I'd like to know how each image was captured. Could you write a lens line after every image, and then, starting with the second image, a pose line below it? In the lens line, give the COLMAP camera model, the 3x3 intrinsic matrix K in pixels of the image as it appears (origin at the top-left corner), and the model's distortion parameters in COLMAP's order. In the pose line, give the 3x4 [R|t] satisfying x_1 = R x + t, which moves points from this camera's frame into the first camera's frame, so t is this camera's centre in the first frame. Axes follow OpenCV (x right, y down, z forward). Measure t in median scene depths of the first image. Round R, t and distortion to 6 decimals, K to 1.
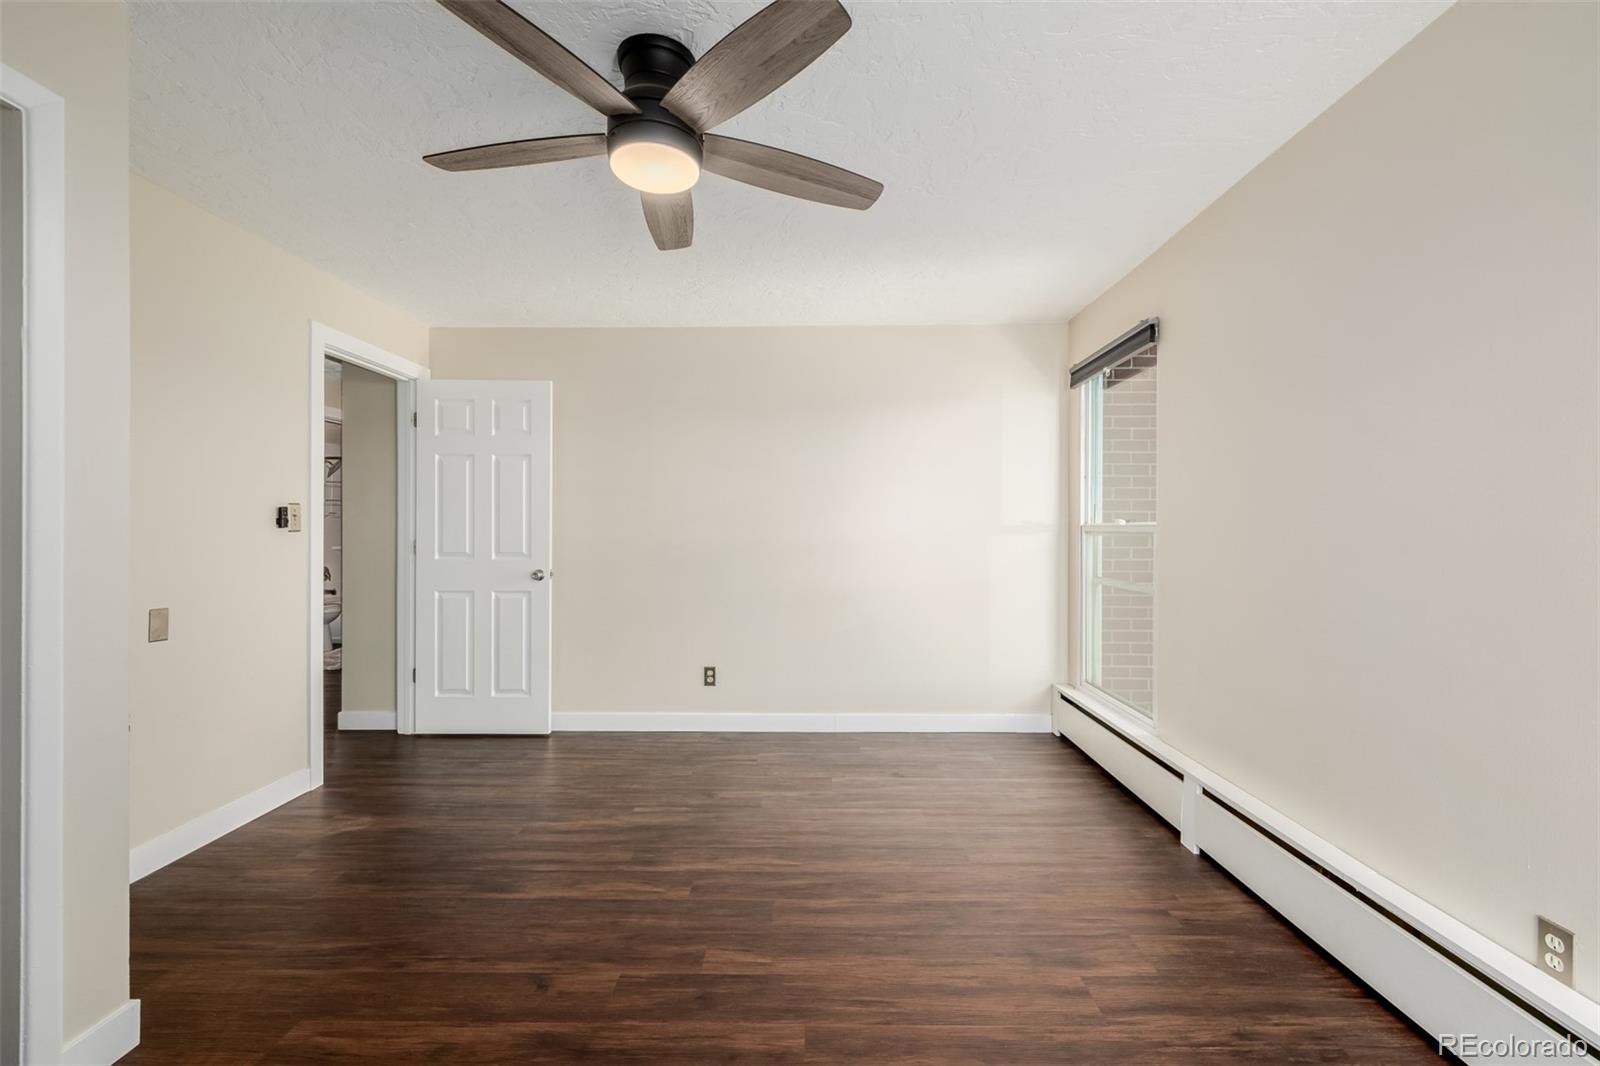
lens RADIAL K [[675.9, 0, 798.0], [0, 675.9, 528.5], [0, 0, 1]] dist [0.001162, 0.000138]
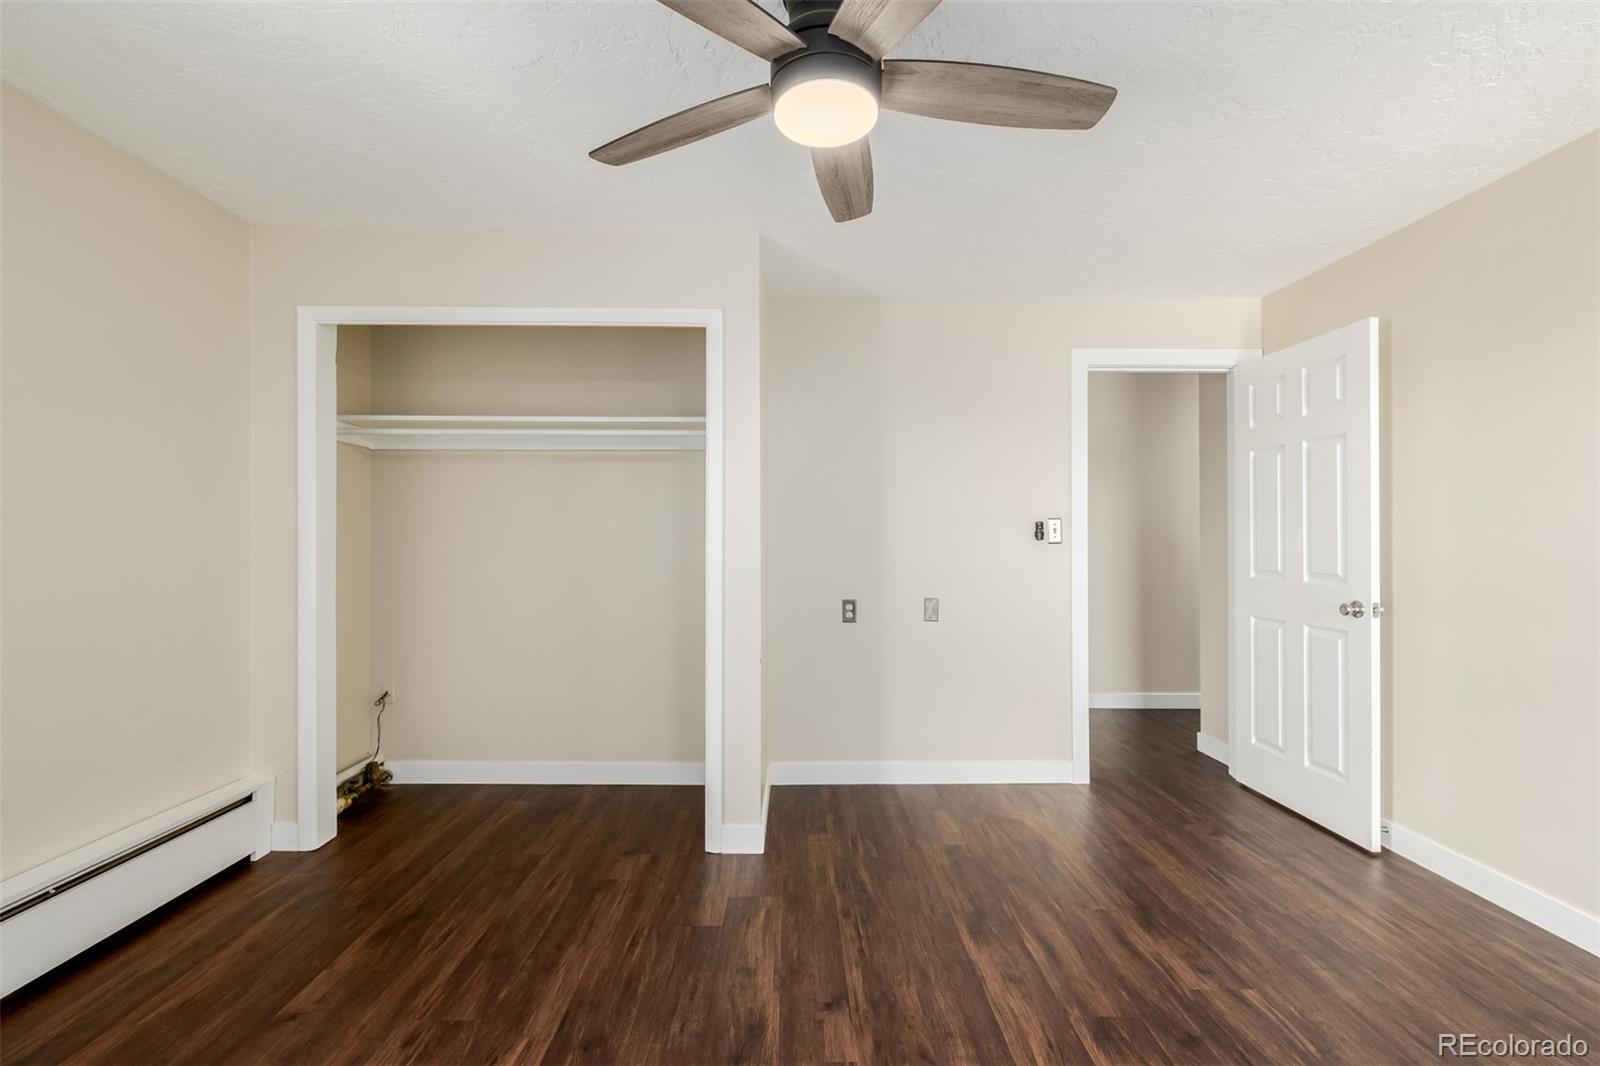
lens RADIAL K [[675.9, 0, 794.7], [0, 675.9, 532.9], [0, 0, 1]] dist [0.001162, 0.000138]
pose [[0.030046, -0.012704, -0.999468, 0.282393], [0.001317, 0.999919, -0.012671, 0.000466], [0.999548, -0.000936, 0.030060, 0.424019]]
